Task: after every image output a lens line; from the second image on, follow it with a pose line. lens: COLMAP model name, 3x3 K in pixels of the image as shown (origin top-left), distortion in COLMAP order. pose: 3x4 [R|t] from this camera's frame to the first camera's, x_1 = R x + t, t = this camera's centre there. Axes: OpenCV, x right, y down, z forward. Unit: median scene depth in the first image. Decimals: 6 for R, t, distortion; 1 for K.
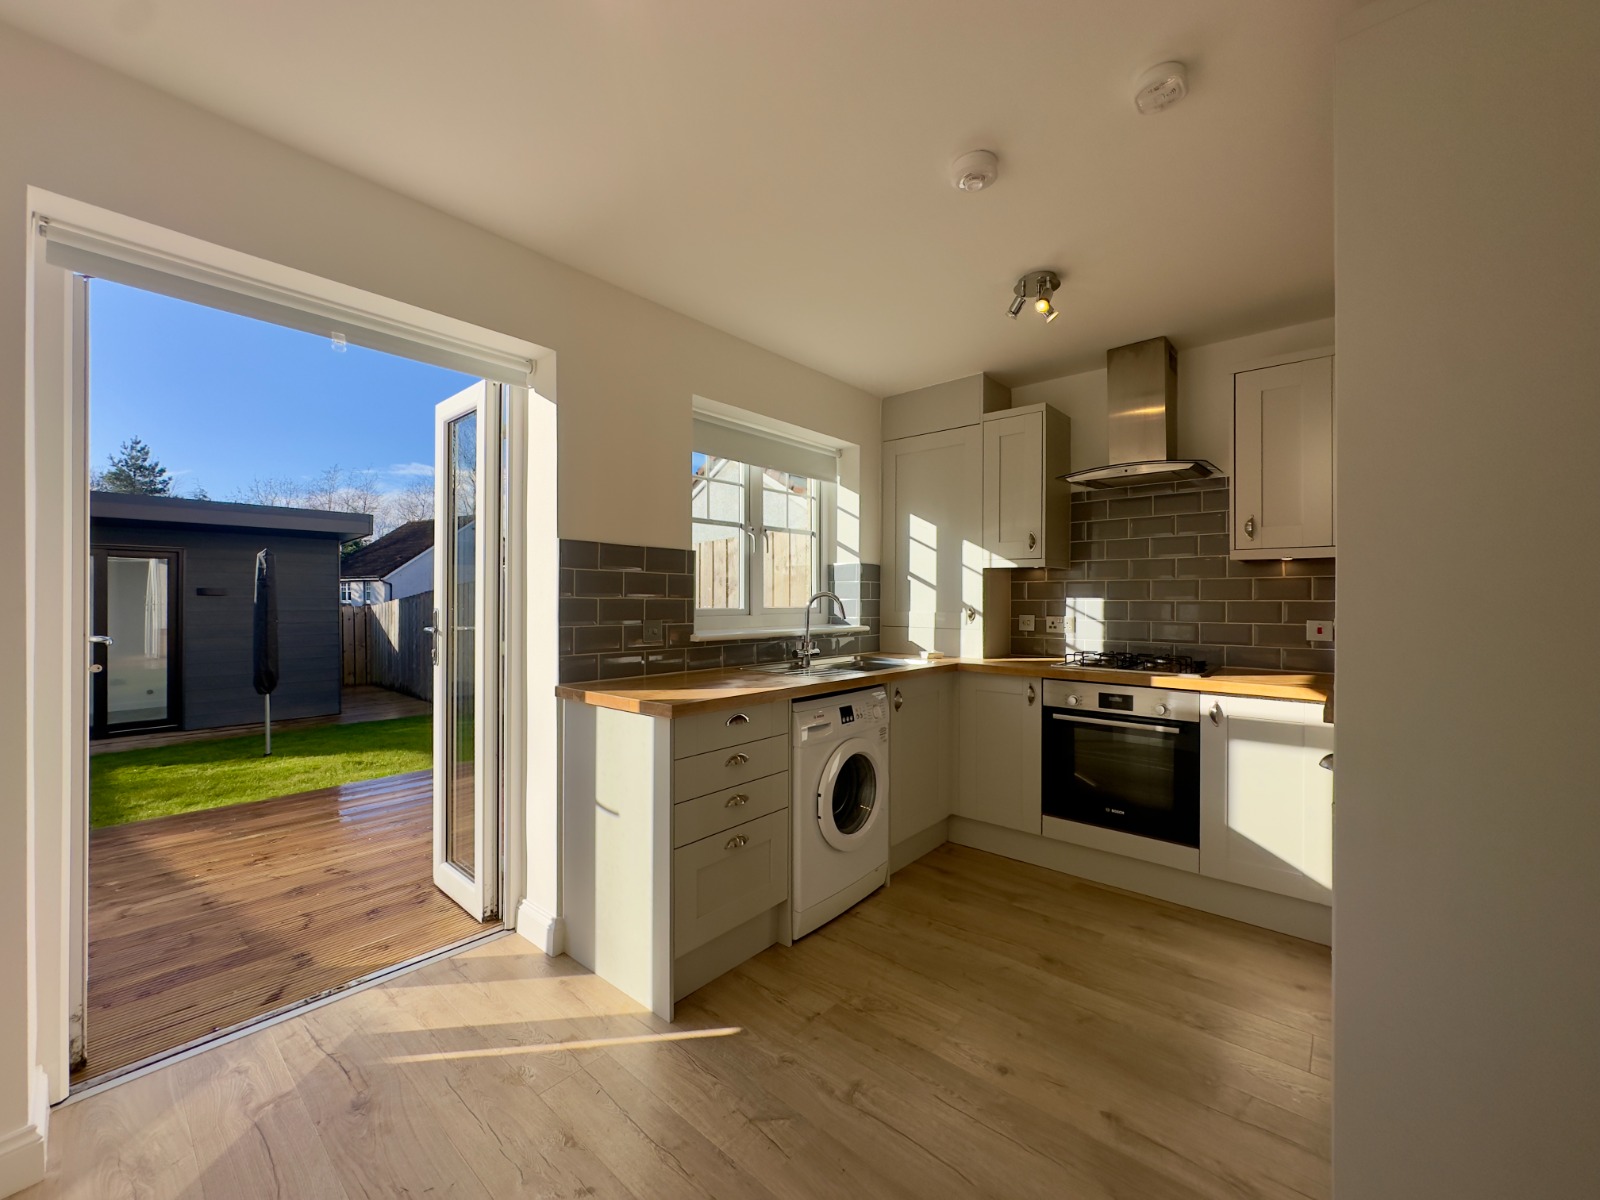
lens RADIAL K [[638.7, 0, 799.0], [0, 638.7, 599.7], [0, 0, 1]] dist [-0.003241, 0.000763]
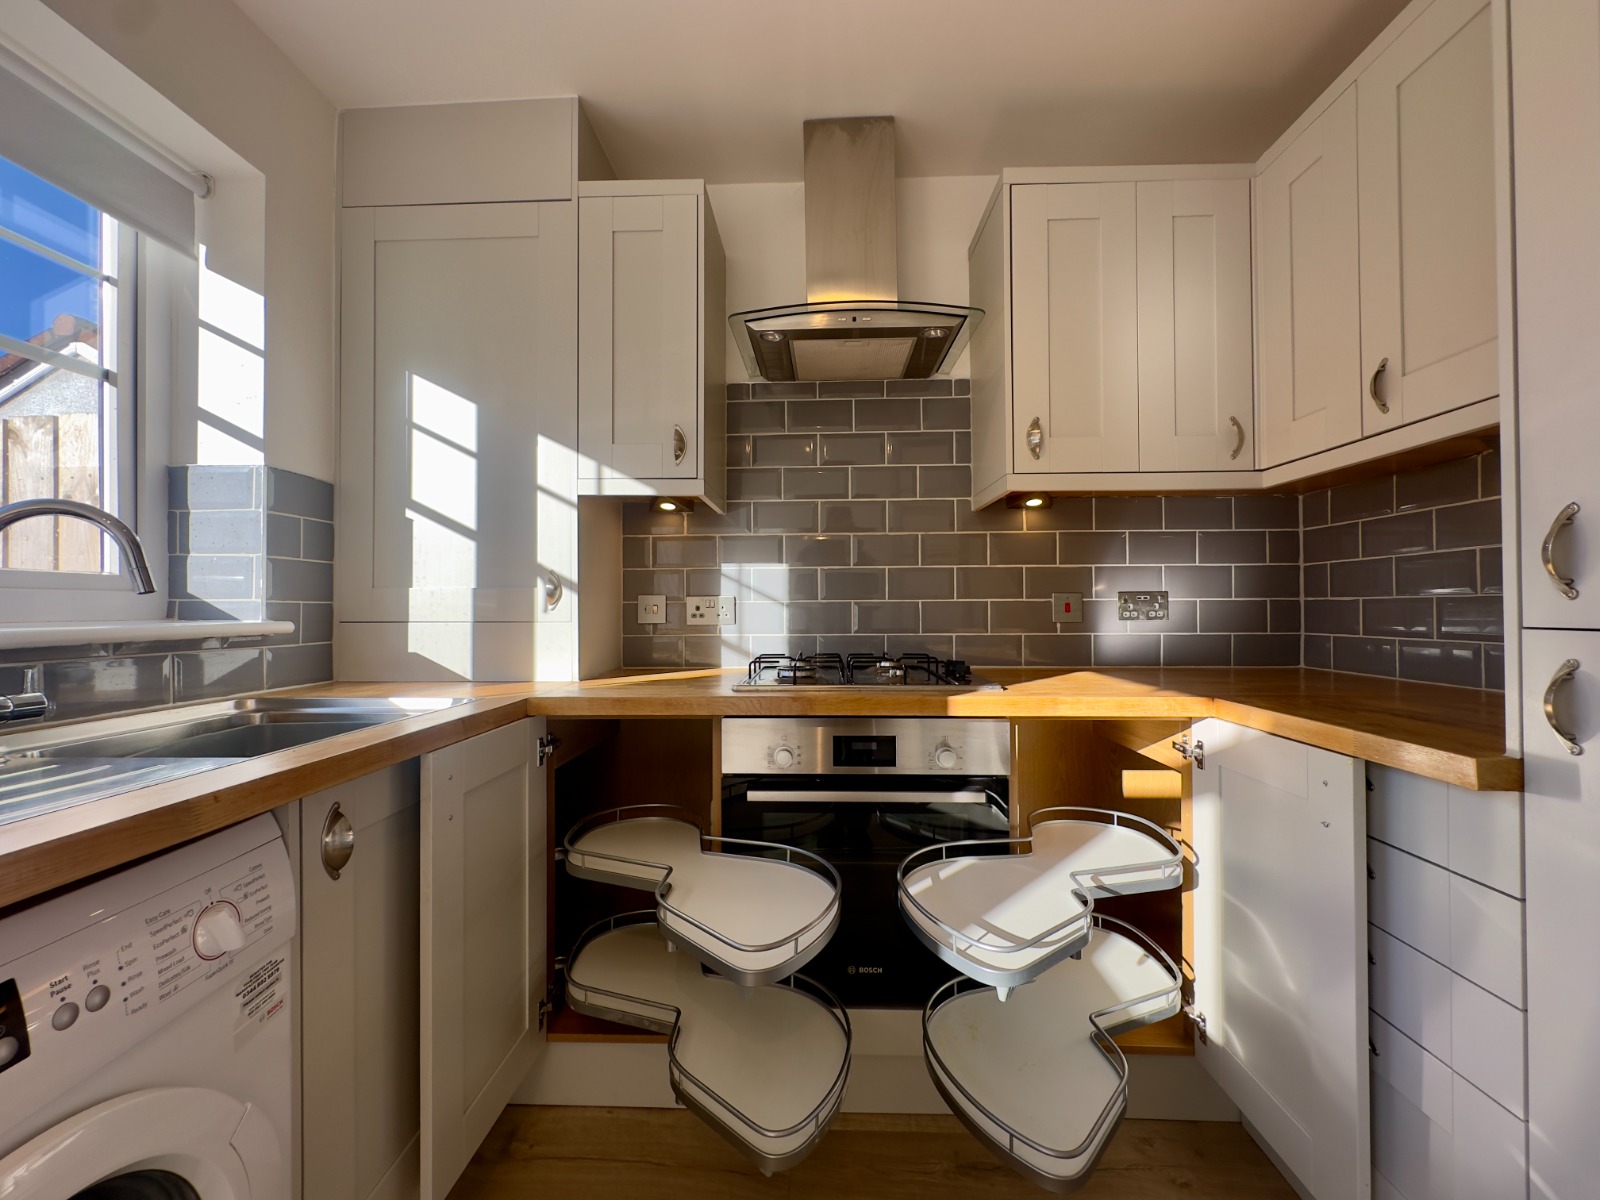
lens RADIAL K [[638.7, 0, 799.0], [0, 638.7, 599.7], [0, 0, 1]] dist [-0.003241, 0.000763]
pose [[0.778869, 0.001017, 0.627186, 0.107953], [0.007132, 0.999920, -0.010479, 0.034999], [-0.627146, 0.012635, 0.778799, 0.492454]]
